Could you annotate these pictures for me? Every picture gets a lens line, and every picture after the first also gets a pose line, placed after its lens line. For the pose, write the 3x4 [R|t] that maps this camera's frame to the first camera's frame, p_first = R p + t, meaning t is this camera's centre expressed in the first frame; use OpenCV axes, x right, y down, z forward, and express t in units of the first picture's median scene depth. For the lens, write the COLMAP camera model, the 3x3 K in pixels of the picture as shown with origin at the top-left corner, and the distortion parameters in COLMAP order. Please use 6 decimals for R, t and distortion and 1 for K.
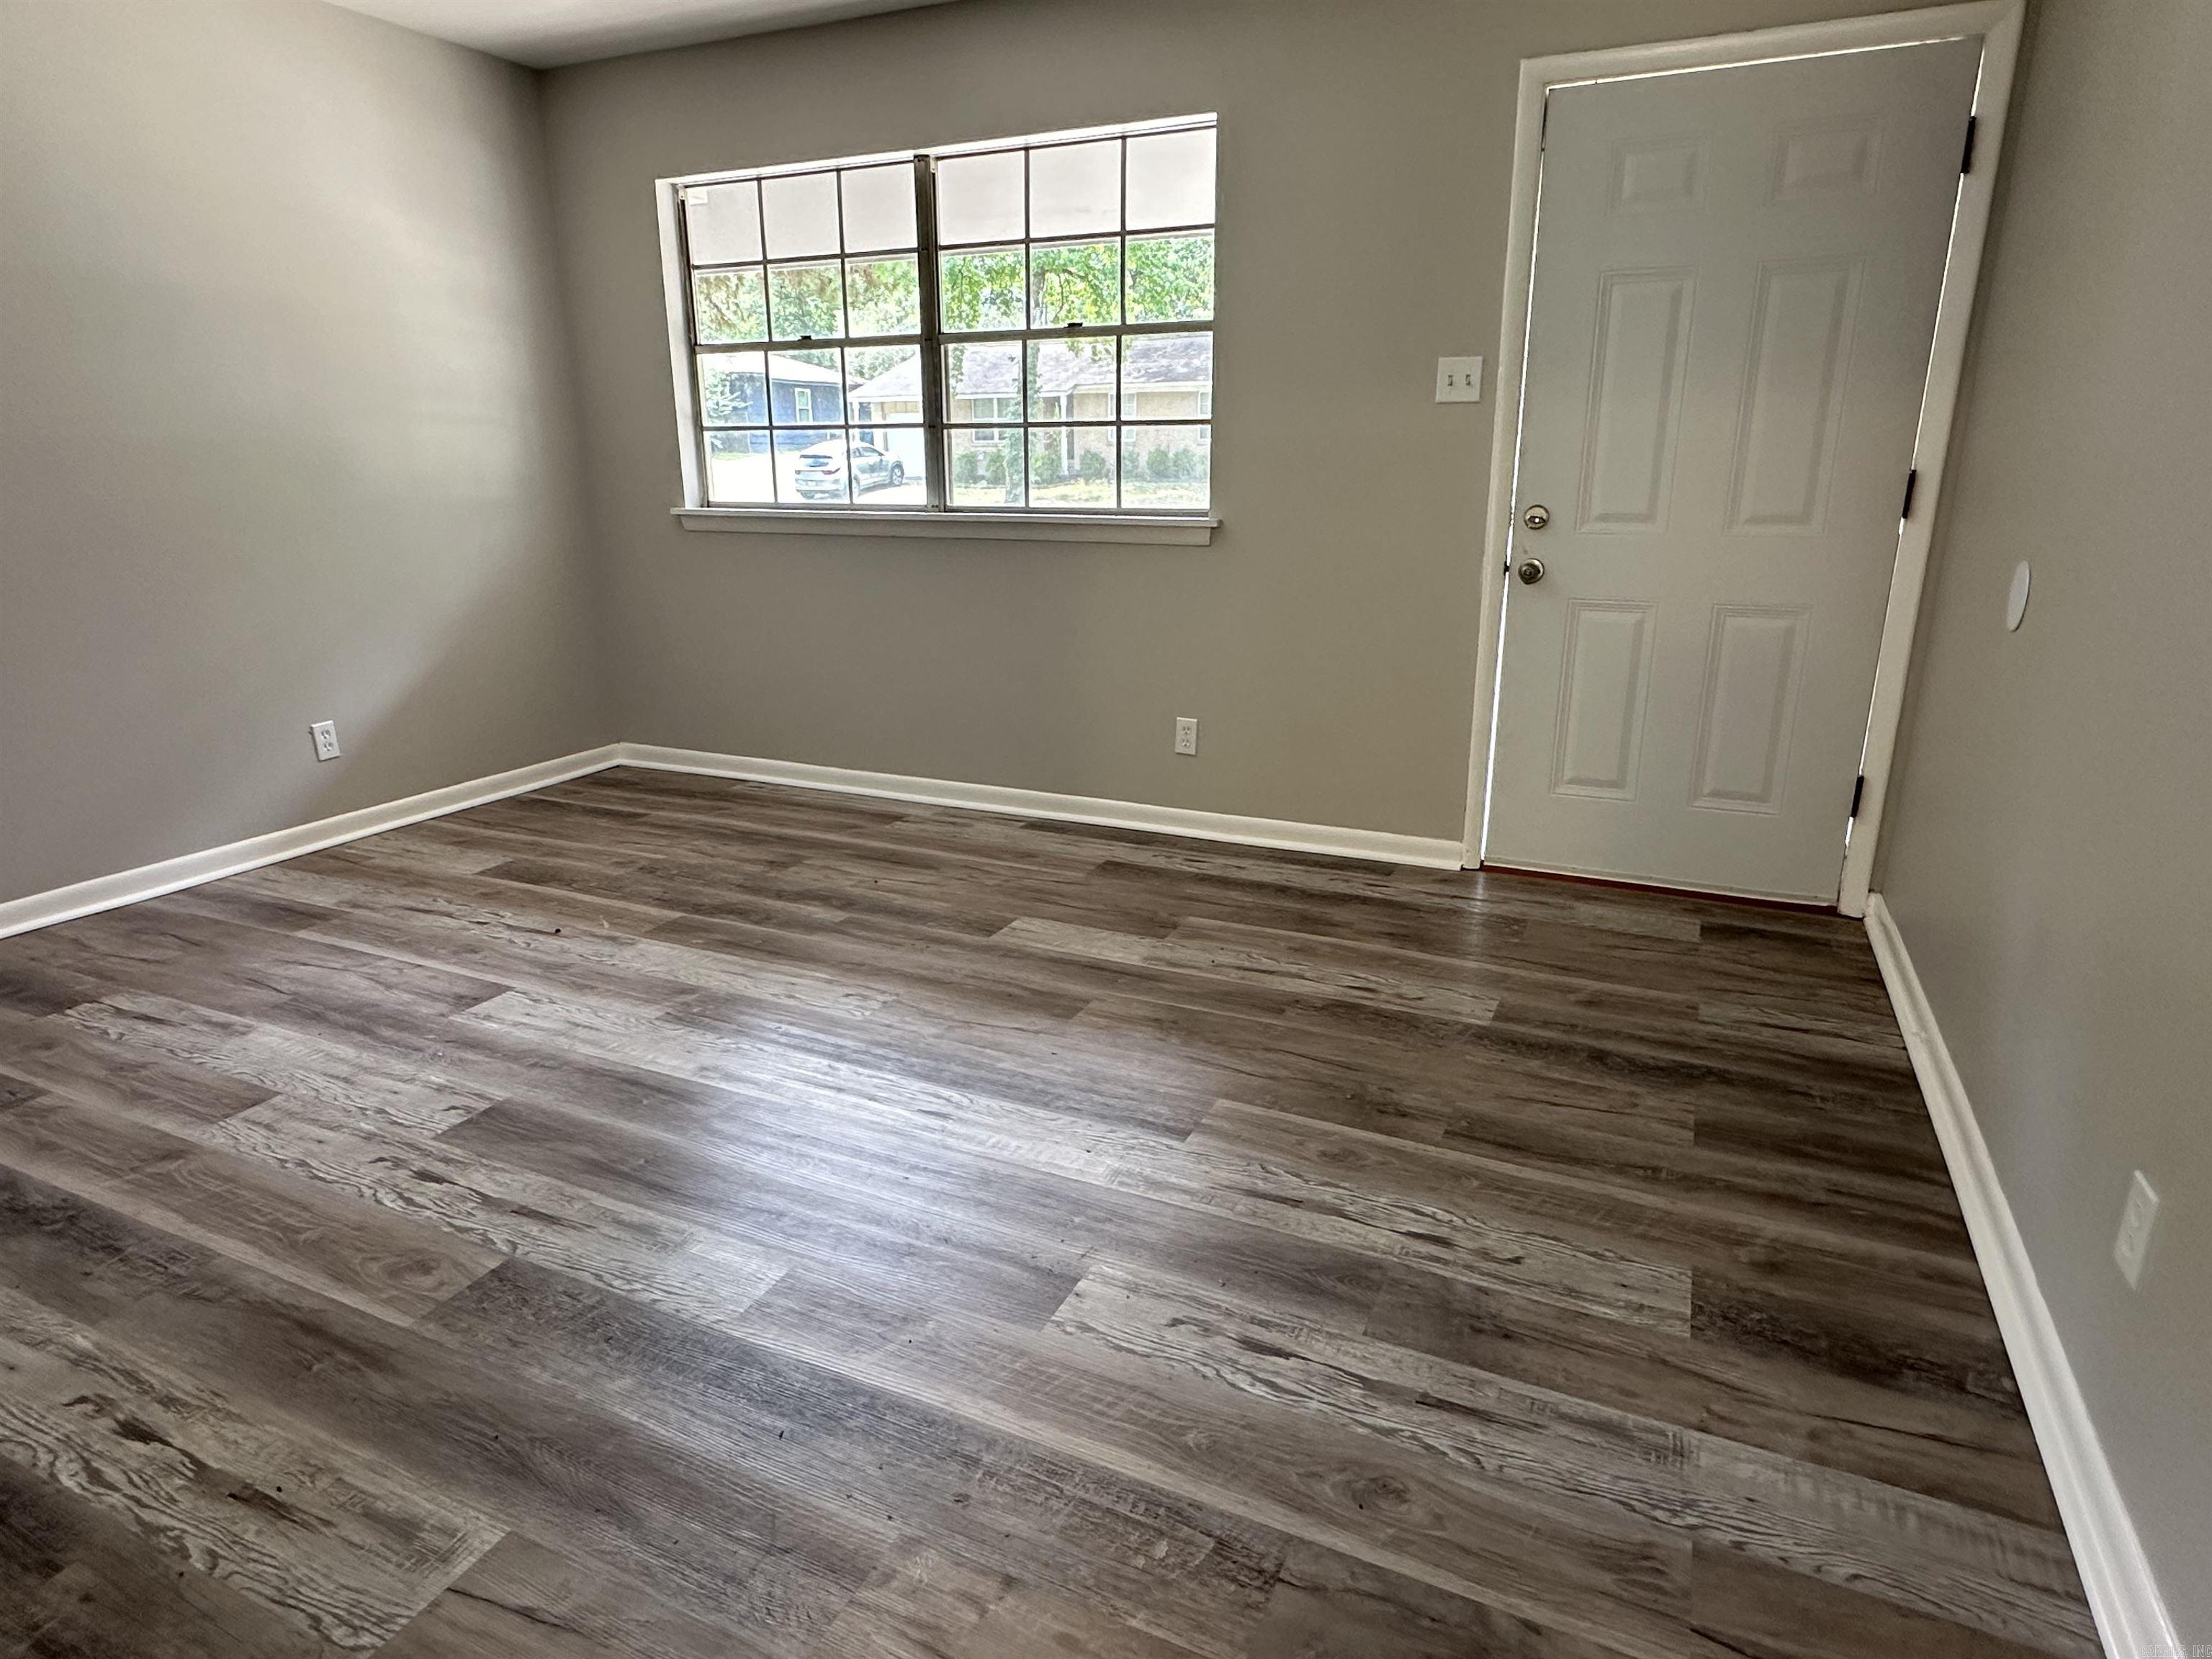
lens RADIAL K [[1248.2, 0, 1106.7], [0, 1248.2, 828.9], [0, 0, 1]] dist [-0.005471, 0.000560]
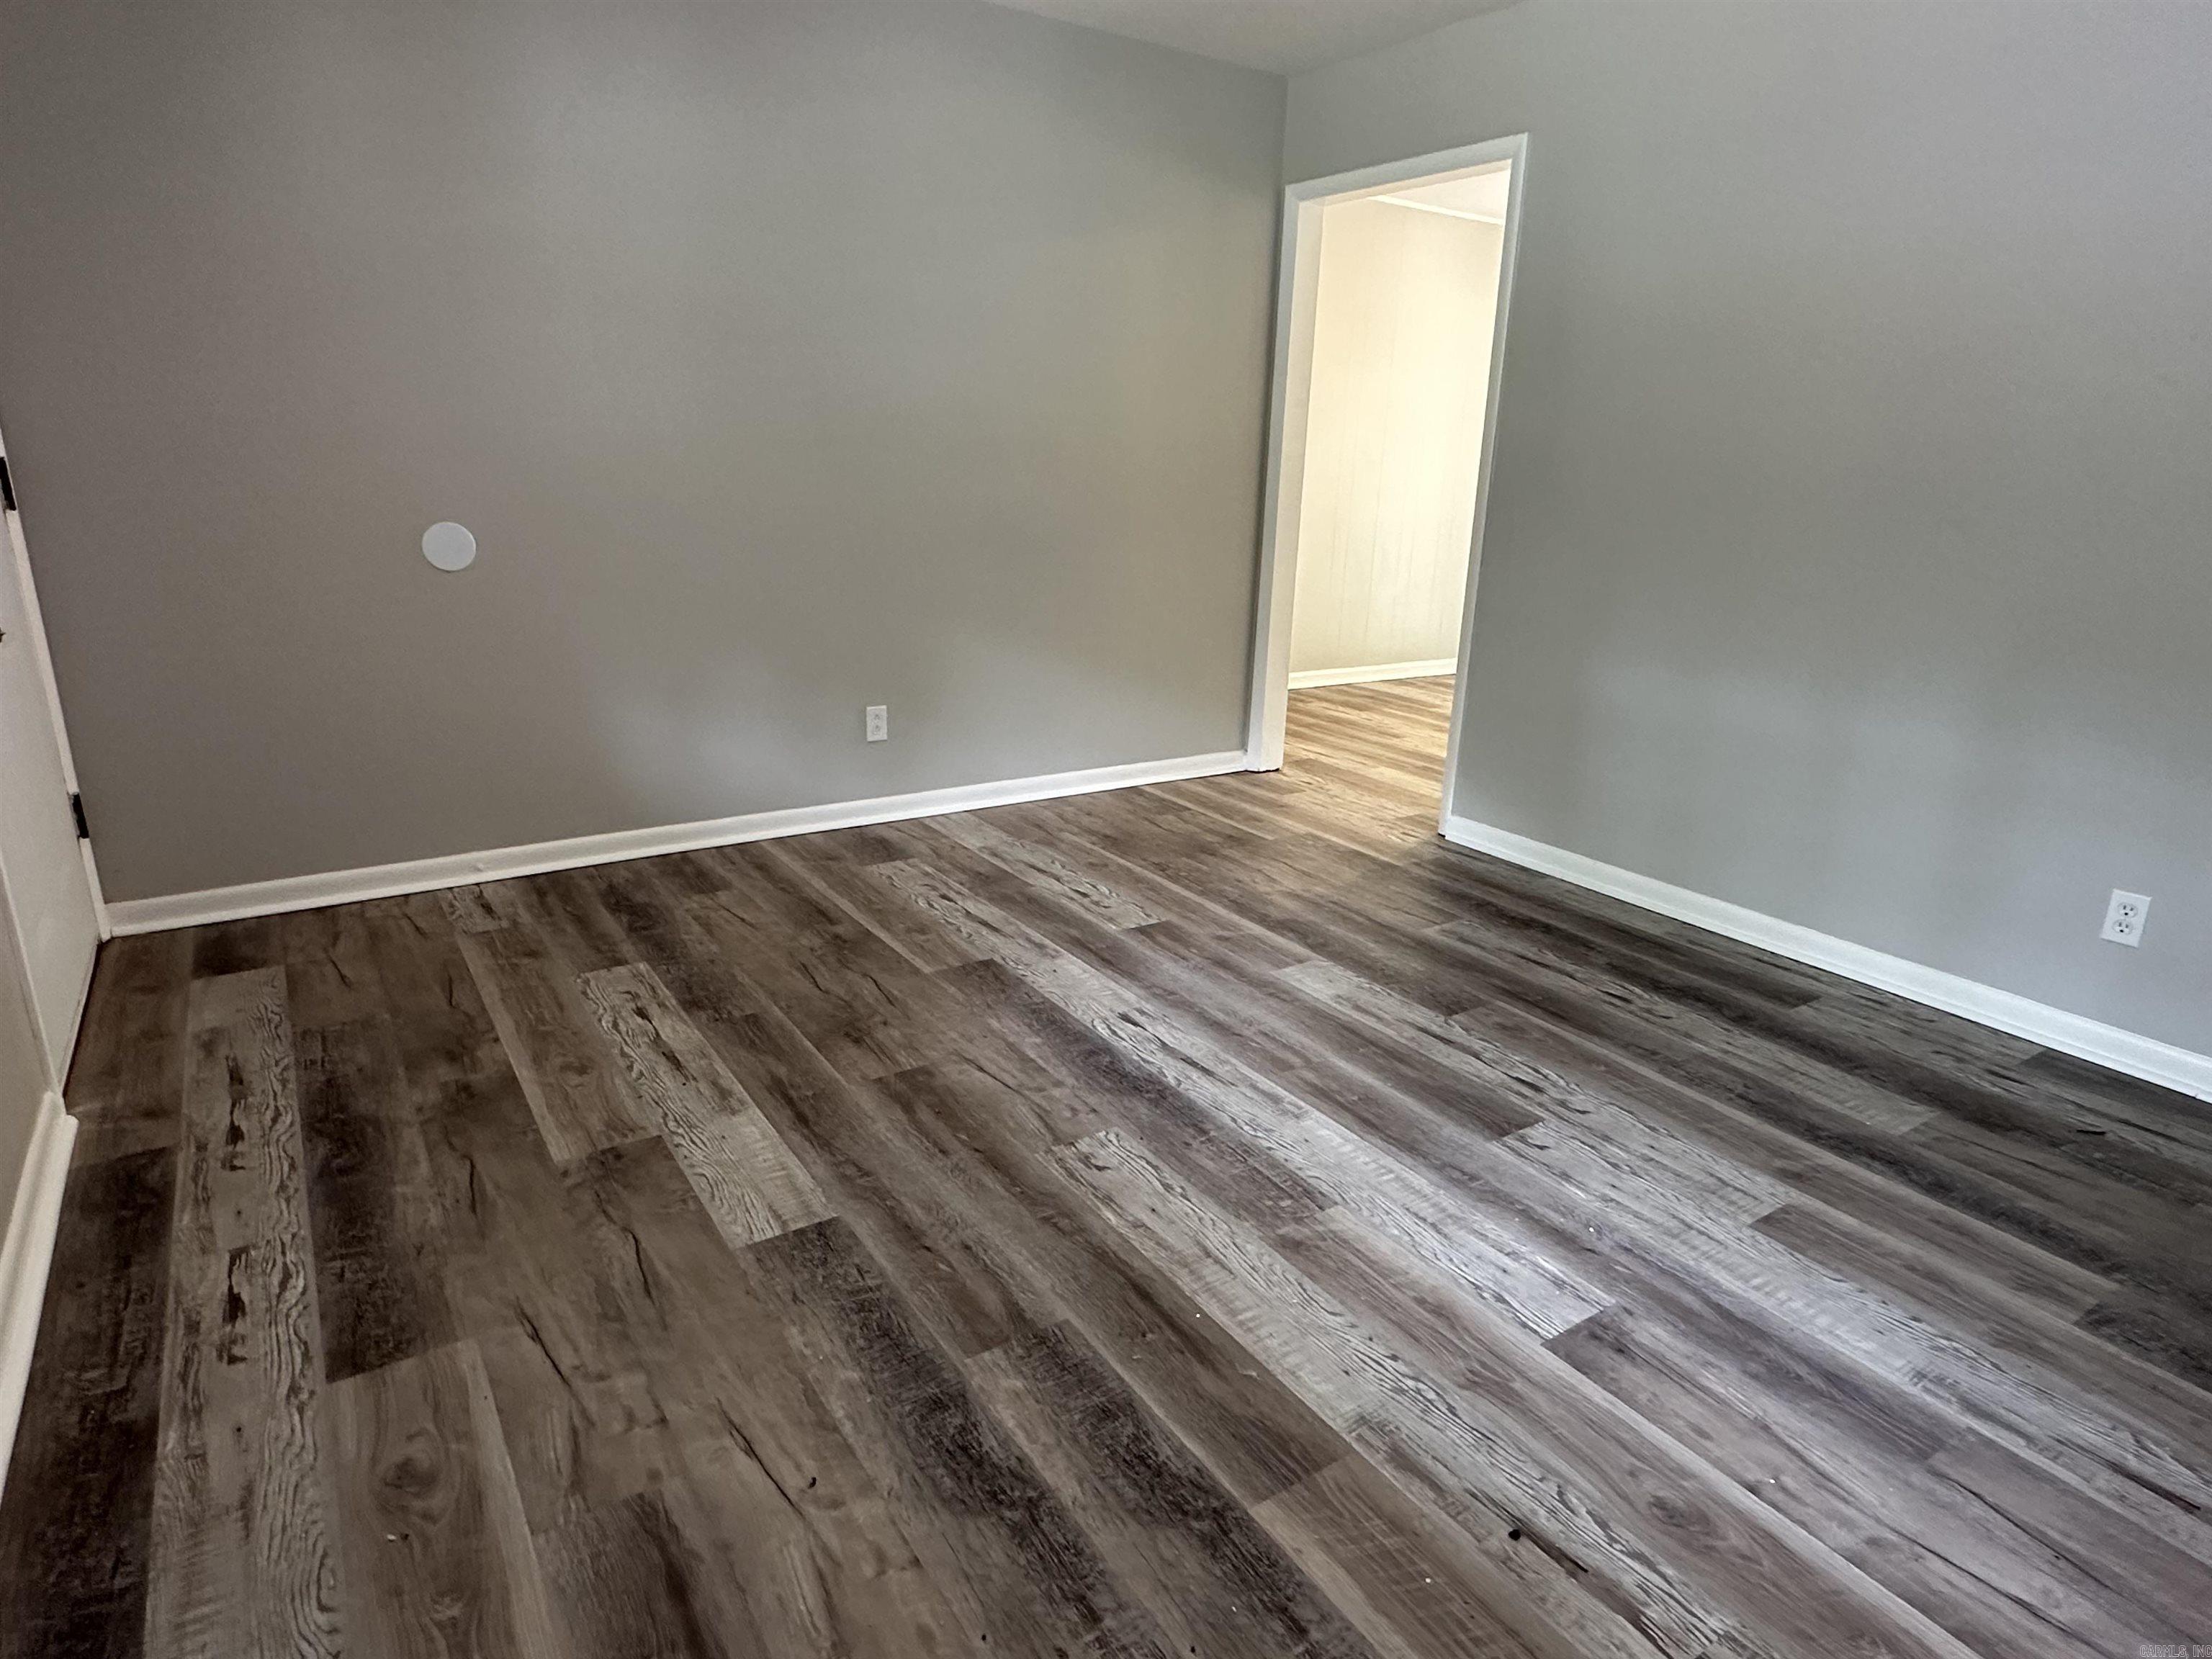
lens RADIAL K [[1248.2, 0, 1123.5], [0, 1248.2, 813.4], [0, 0, 1]] dist [-0.005471, 0.000560]
pose [[-0.855522, -0.168037, 0.489740, -0.610661], [0.120628, 0.855155, 0.504141, -0.485897], [-0.503518, 0.490380, -0.711334, 1.559550]]
